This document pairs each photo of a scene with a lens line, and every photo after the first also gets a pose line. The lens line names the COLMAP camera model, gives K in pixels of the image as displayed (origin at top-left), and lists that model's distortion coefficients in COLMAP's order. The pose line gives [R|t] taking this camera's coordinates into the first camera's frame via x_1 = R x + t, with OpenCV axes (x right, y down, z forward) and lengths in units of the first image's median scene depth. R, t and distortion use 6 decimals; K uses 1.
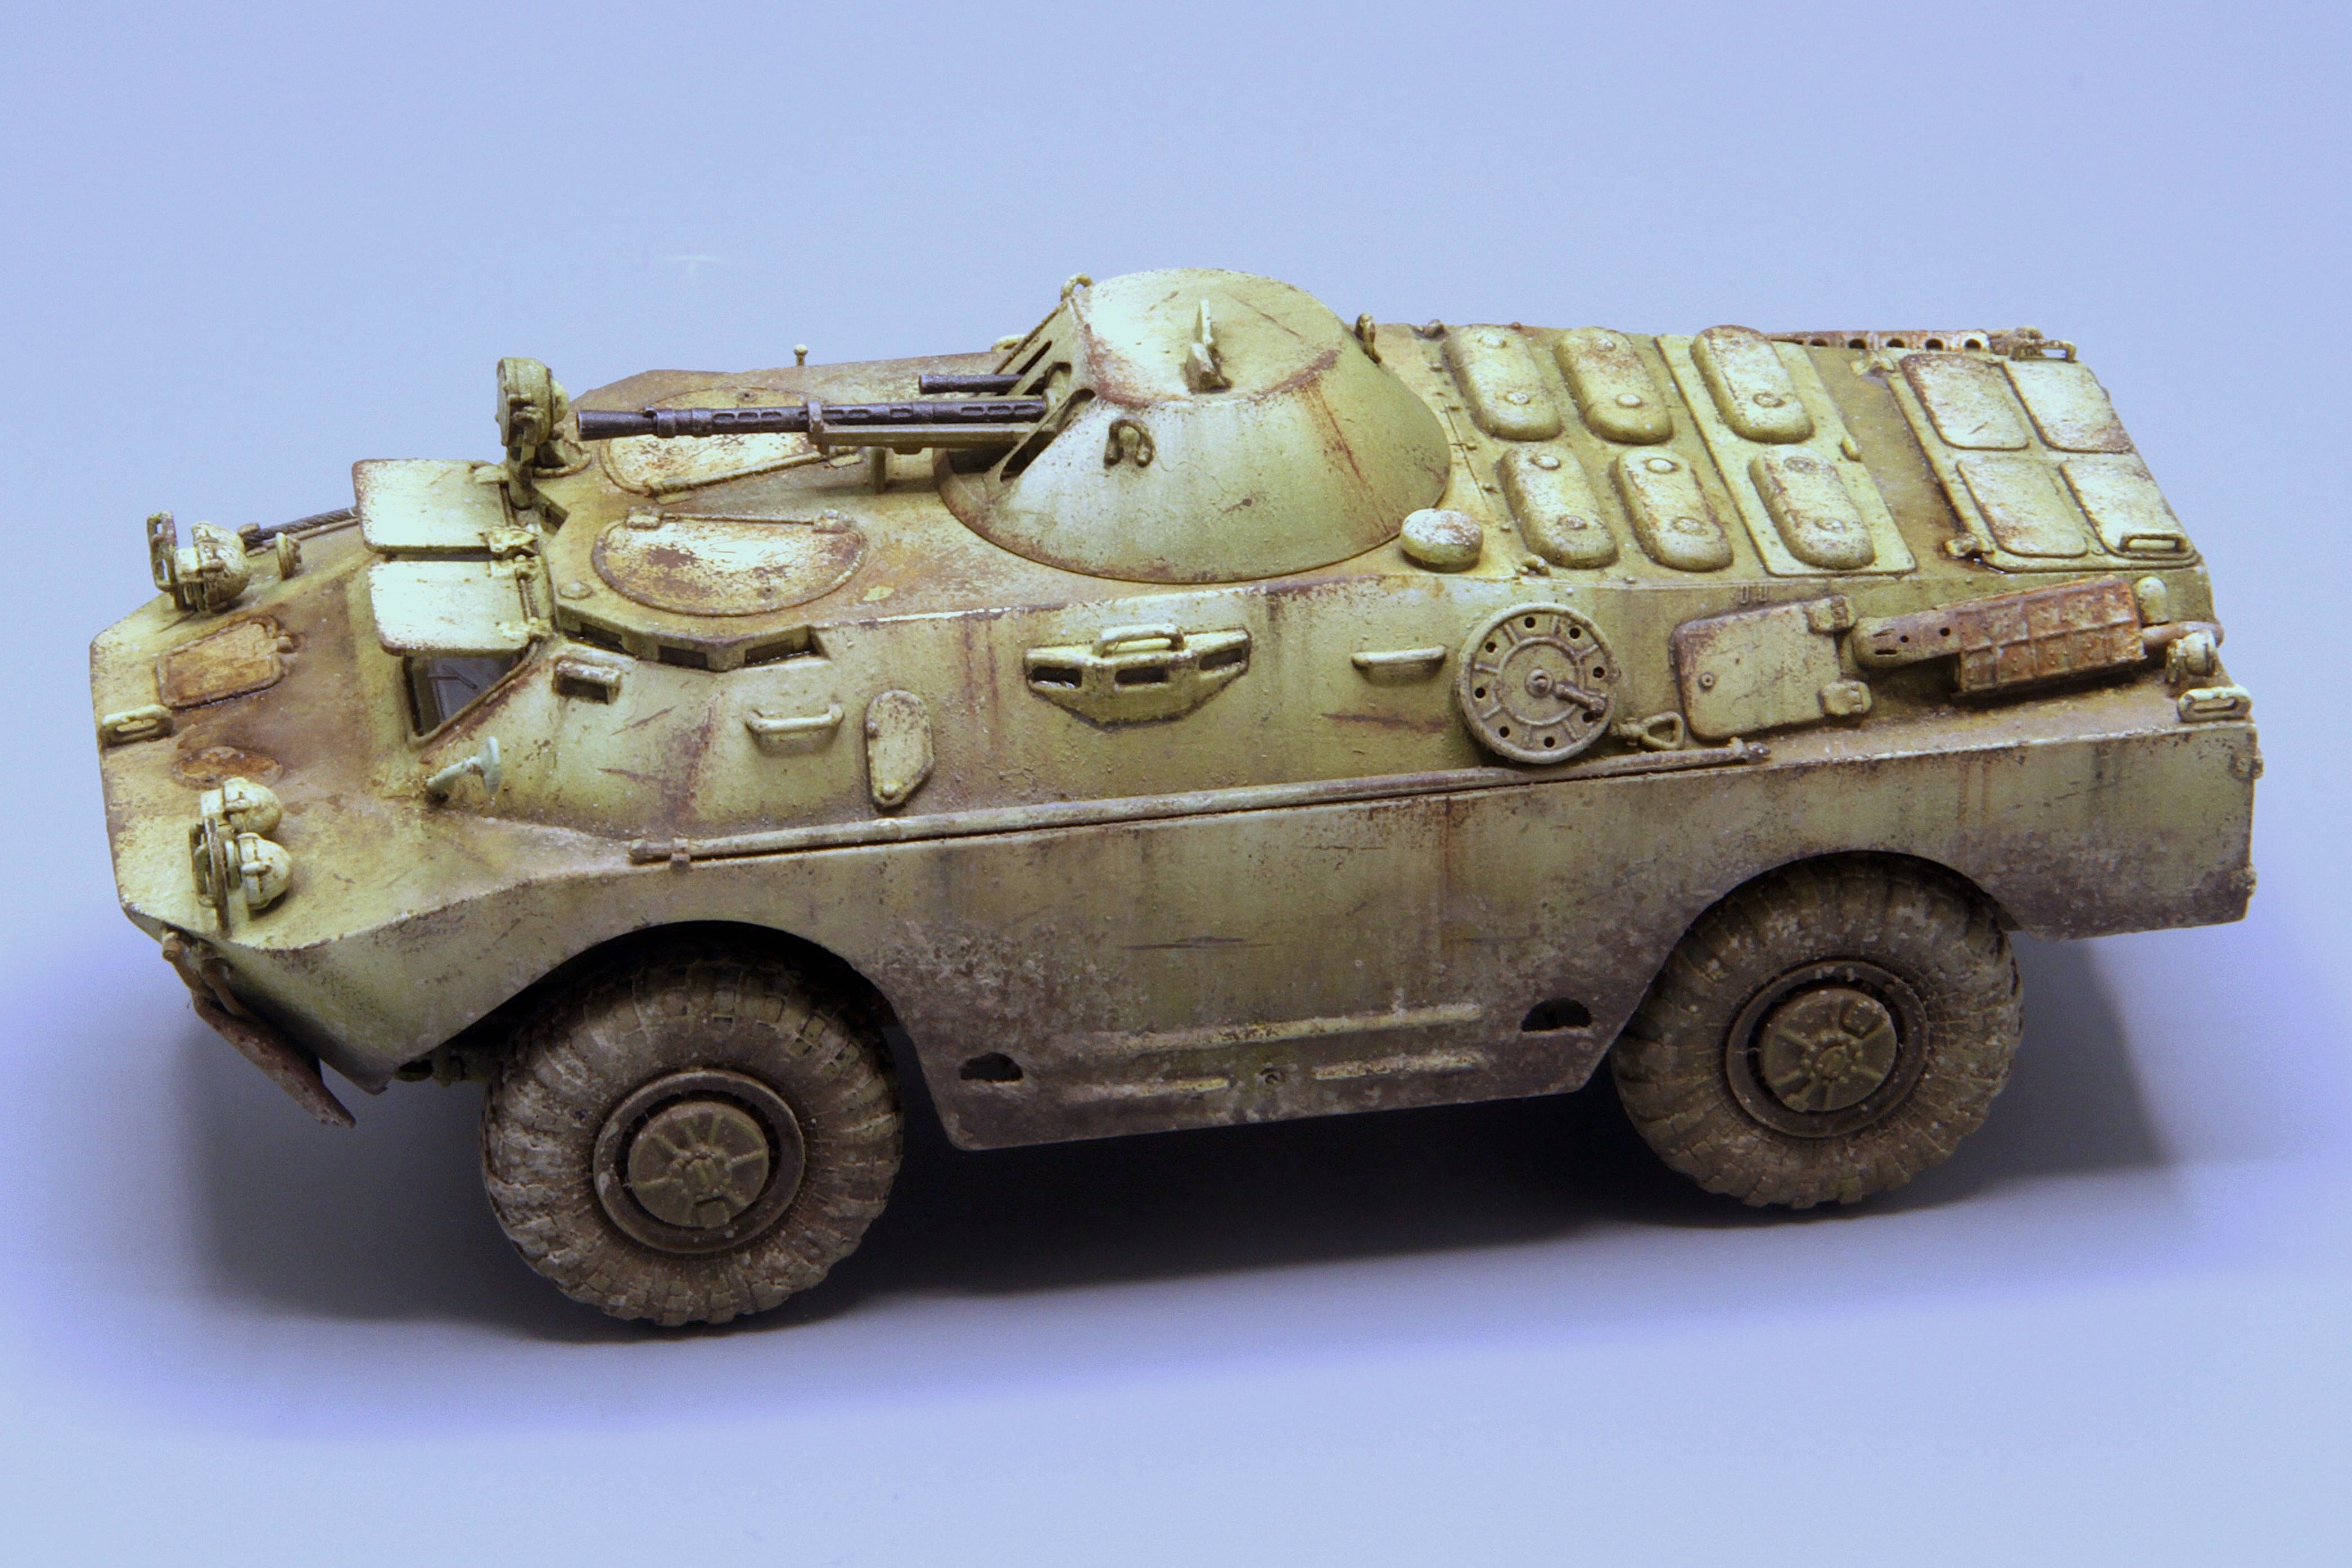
lens RADIAL K [[7507.4, 0, 1176.0], [0, 7507.4, 784.0], [0, 0, 1]] dist [0.121328, 0.873101]
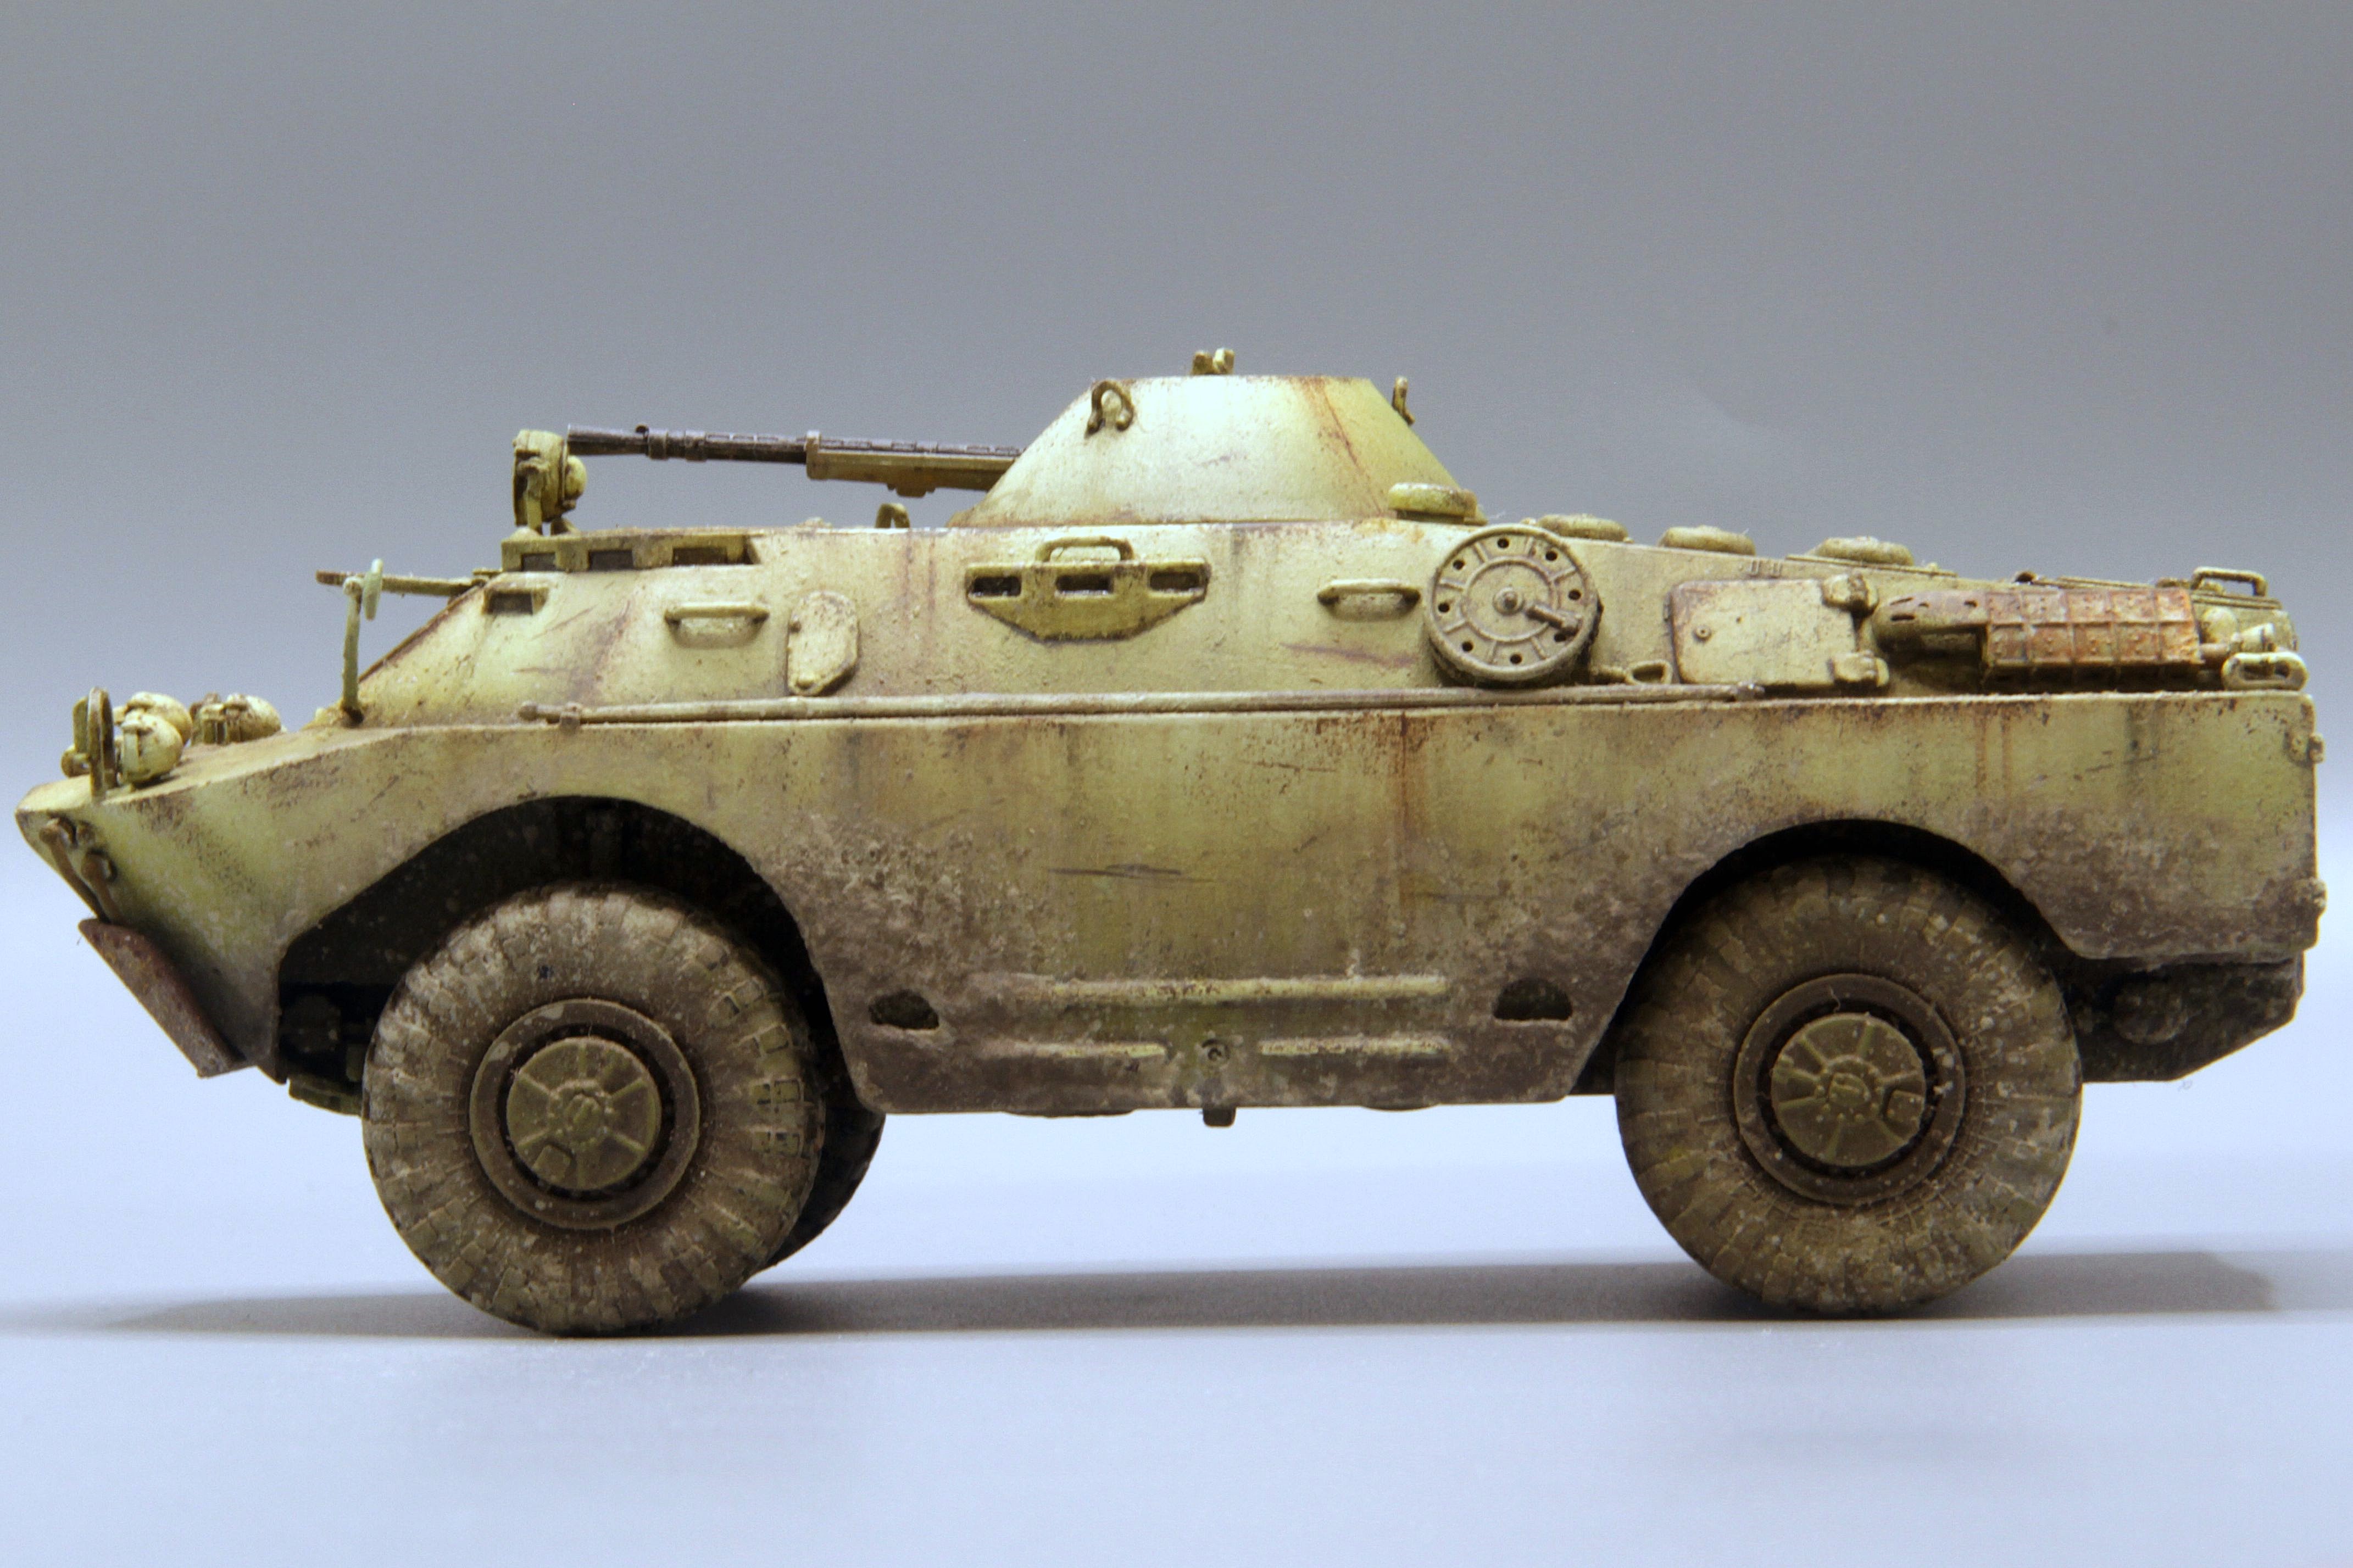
lens RADIAL K [[7509.9, 0, 1176.5], [0, 7509.9, 784.0], [0, 0, 1]] dist [0.121328, 0.873101]
pose [[0.982391, 0.003252, -0.186808, 0.180414], [-0.084722, 0.898897, -0.429892, 0.406796], [0.166523, 0.438149, 0.883343, 0.182549]]
